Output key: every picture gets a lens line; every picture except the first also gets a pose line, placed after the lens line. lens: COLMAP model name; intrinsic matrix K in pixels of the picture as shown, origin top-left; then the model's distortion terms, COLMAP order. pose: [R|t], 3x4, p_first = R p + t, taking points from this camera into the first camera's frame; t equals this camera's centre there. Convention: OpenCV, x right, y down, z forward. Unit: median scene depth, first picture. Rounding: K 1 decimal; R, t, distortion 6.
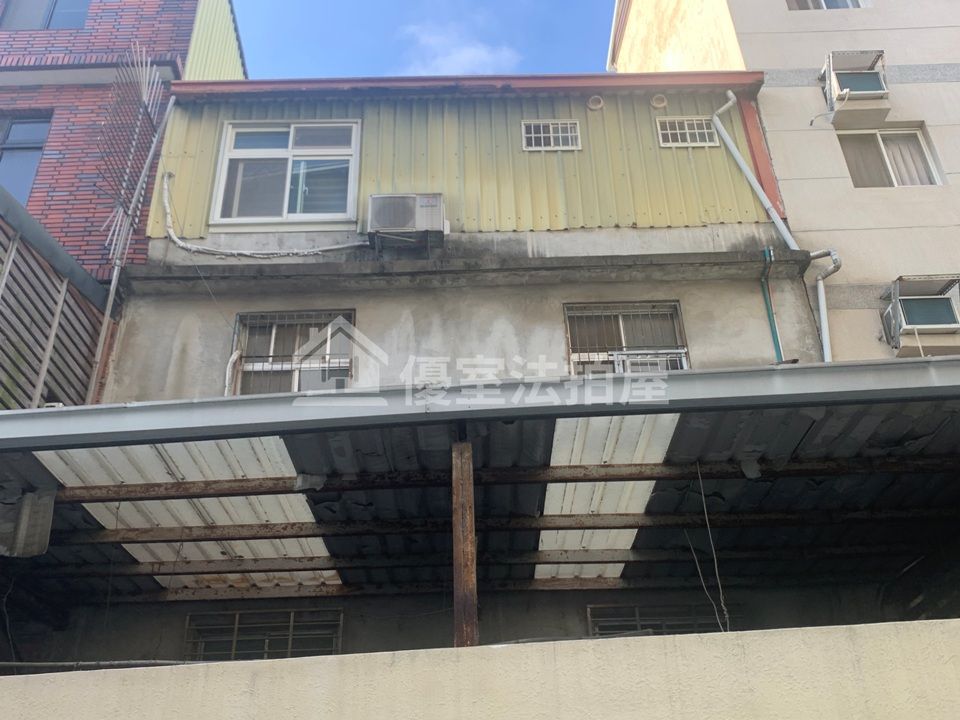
lens RADIAL K [[955.4, 0, 478.1], [0, 955.4, 354.7], [0, 0, 1]] dist [0.020884, -0.040360]
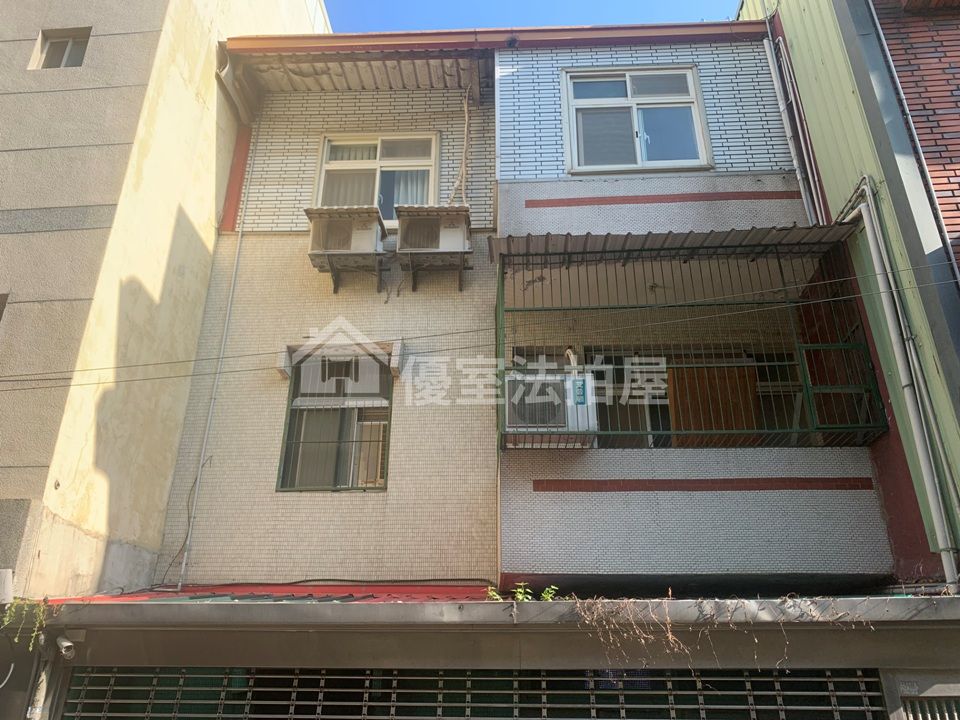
lens RADIAL K [[741.0, 0, 478.6], [0, 741.0, 362.7], [0, 0, 1]] dist [0.032882, -0.052941]
pose [[0.997800, 0.006146, -0.066013, -0.334826], [0.001393, 0.993530, 0.113558, -0.021448], [0.066284, -0.113400, 0.991336, 0.163320]]
